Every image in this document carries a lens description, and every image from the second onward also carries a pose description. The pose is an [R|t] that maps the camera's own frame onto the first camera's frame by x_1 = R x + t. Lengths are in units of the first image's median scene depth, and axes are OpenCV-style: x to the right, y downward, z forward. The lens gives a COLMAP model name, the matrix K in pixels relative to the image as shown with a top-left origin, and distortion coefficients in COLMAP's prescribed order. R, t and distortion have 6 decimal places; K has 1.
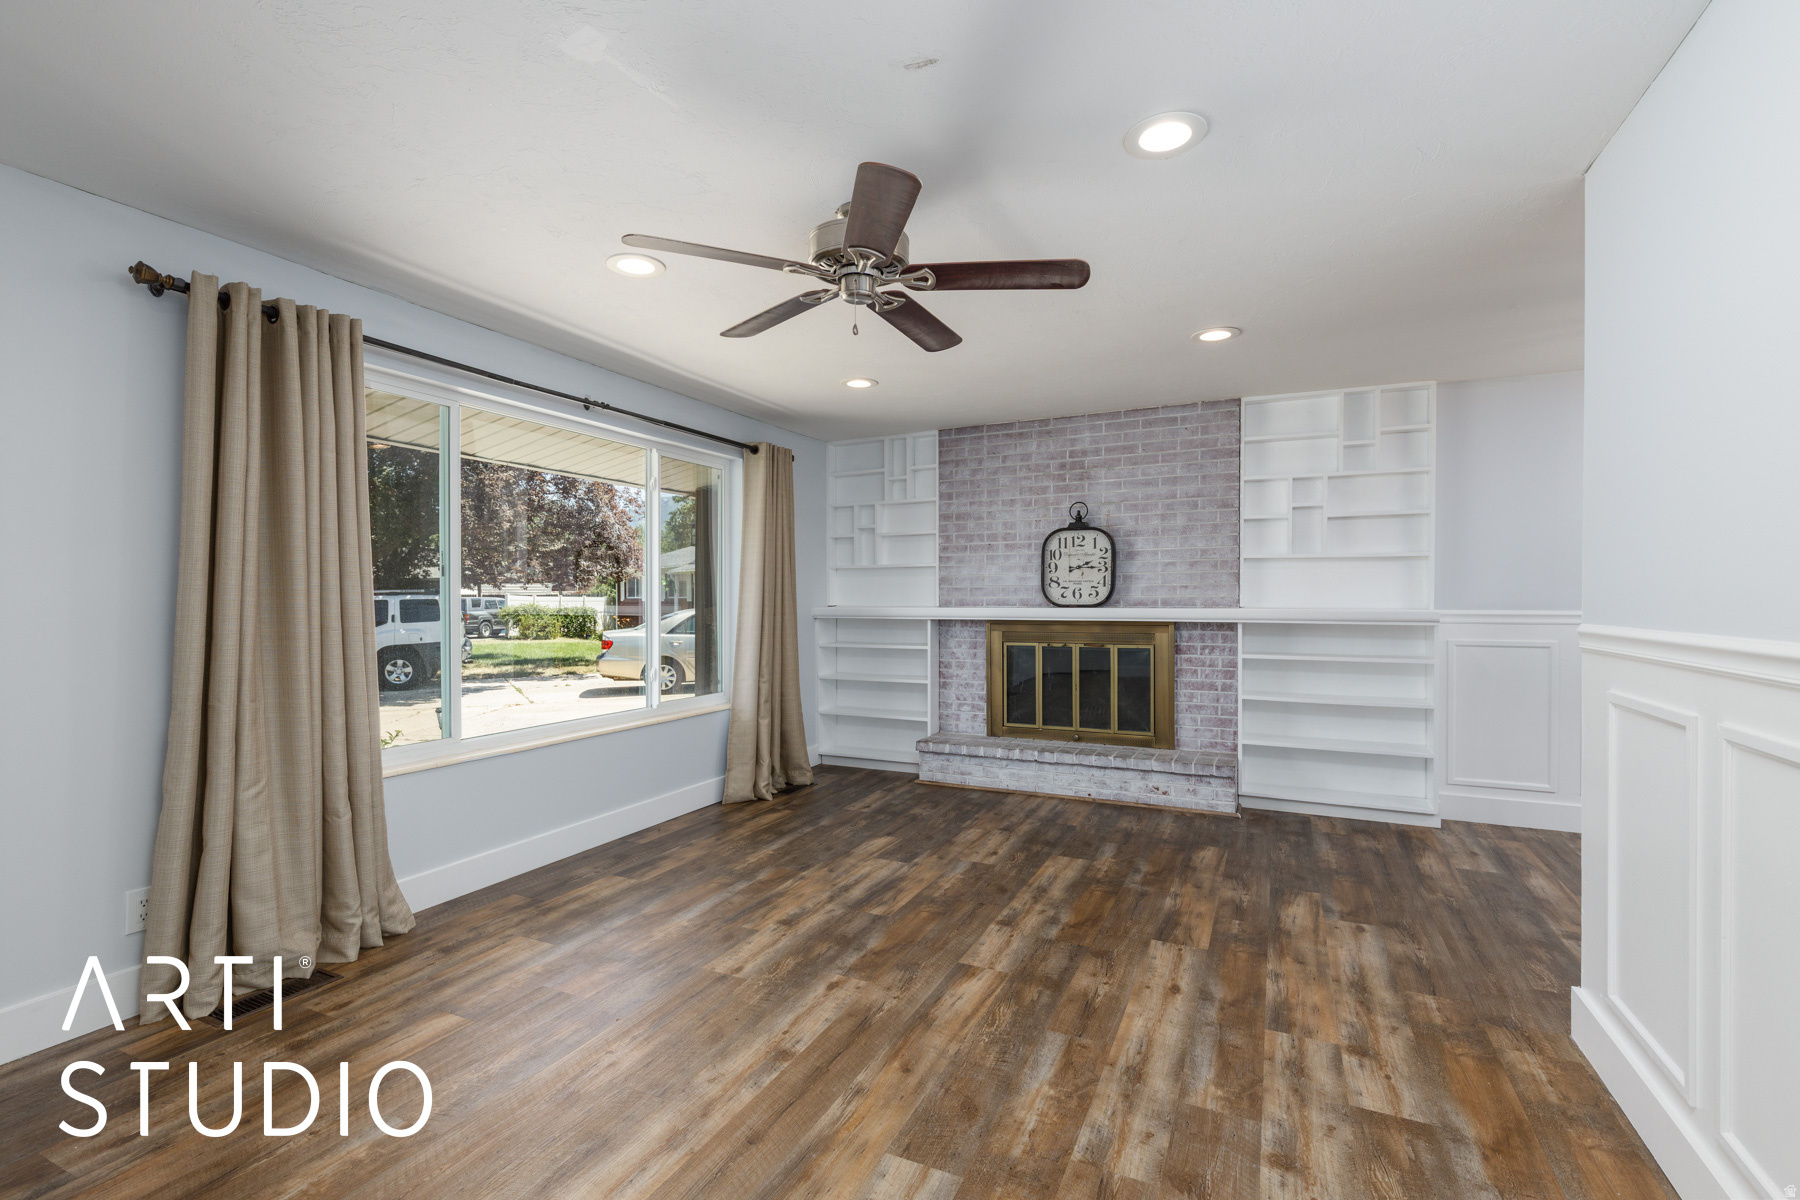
lens RADIAL K [[817.9, 0, 900.0], [0, 817.9, 600.0], [0, 0, 1]] dist [0.014322, -0.000129]
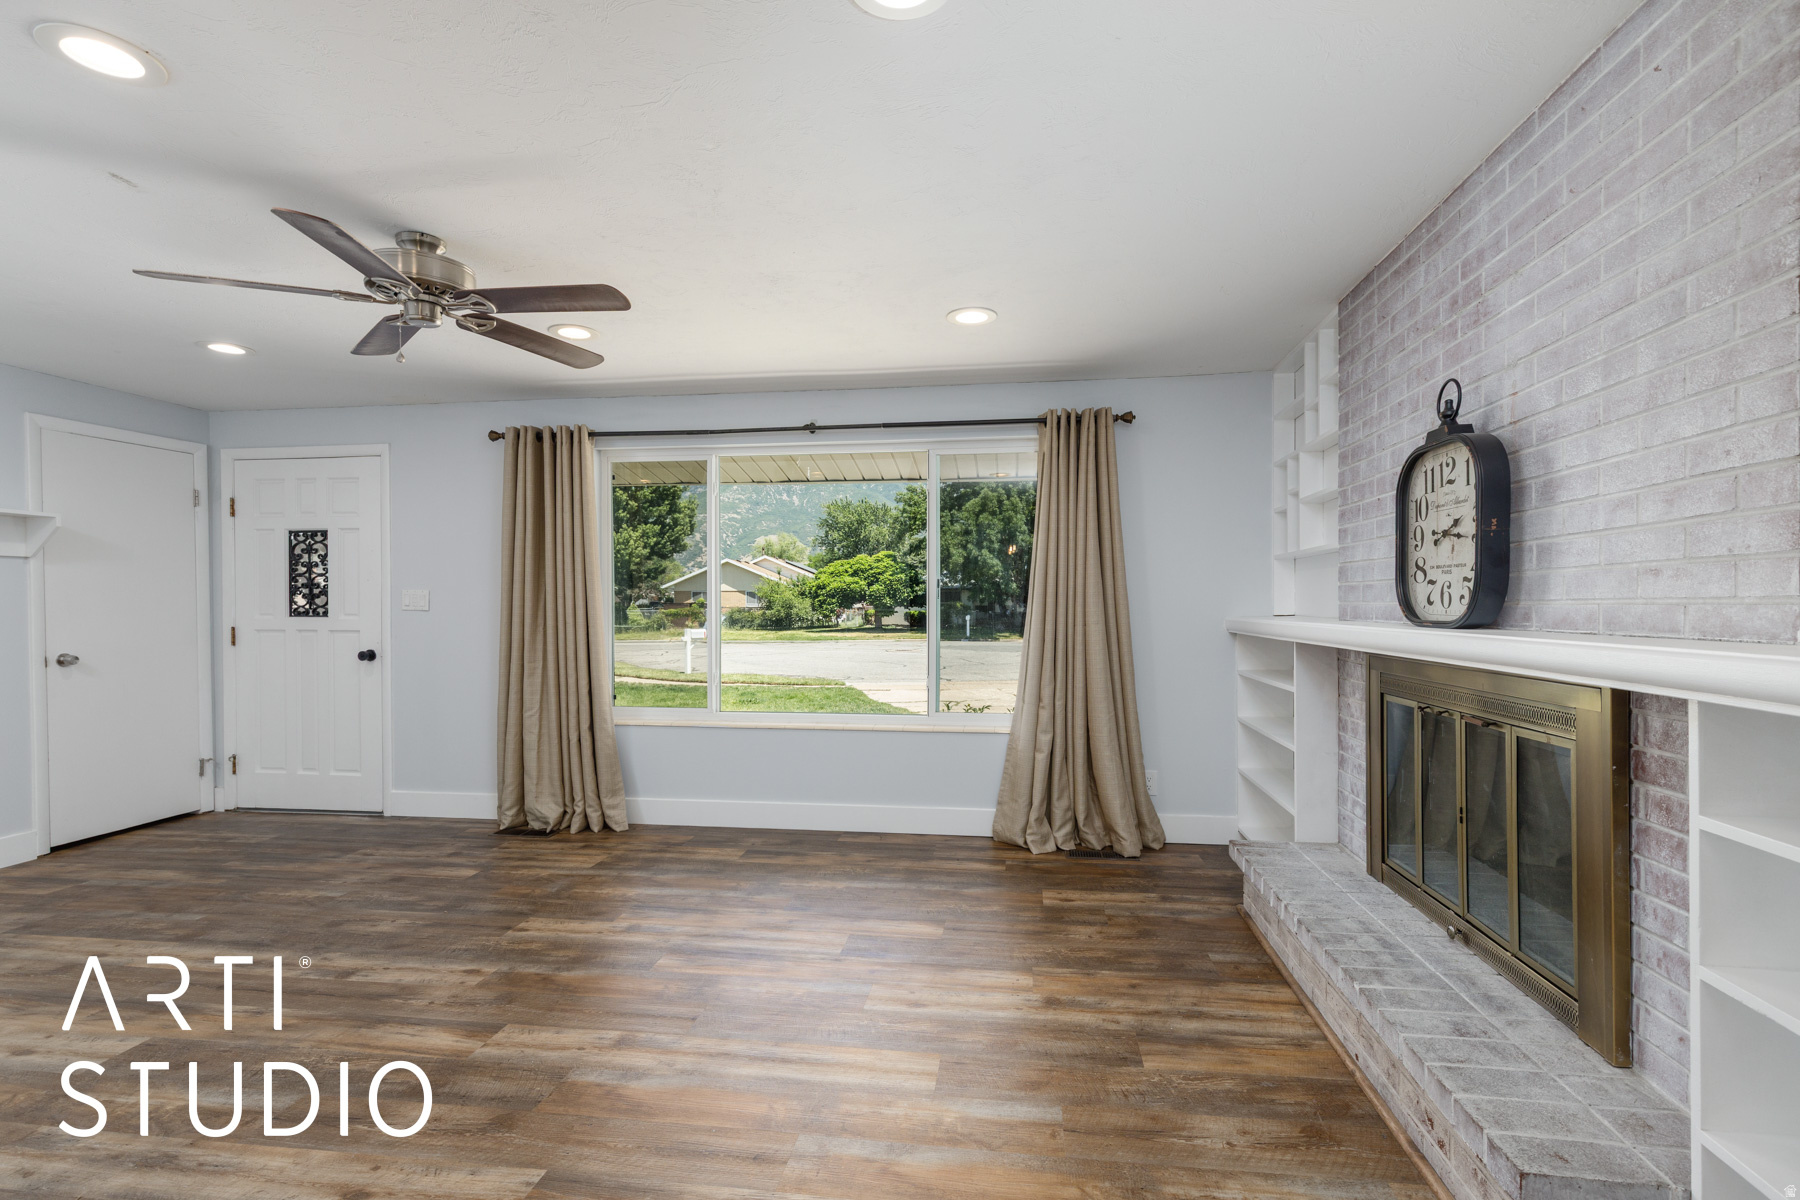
lens RADIAL K [[817.9, 0, 900.0], [0, 817.9, 600.0], [0, 0, 1]] dist [0.014322, -0.000129]
pose [[0.300665, -0.002074, -0.953728, 0.639014], [-0.004260, 0.999985, -0.003518, -0.002663], [0.953720, 0.005120, 0.300651, 0.705104]]
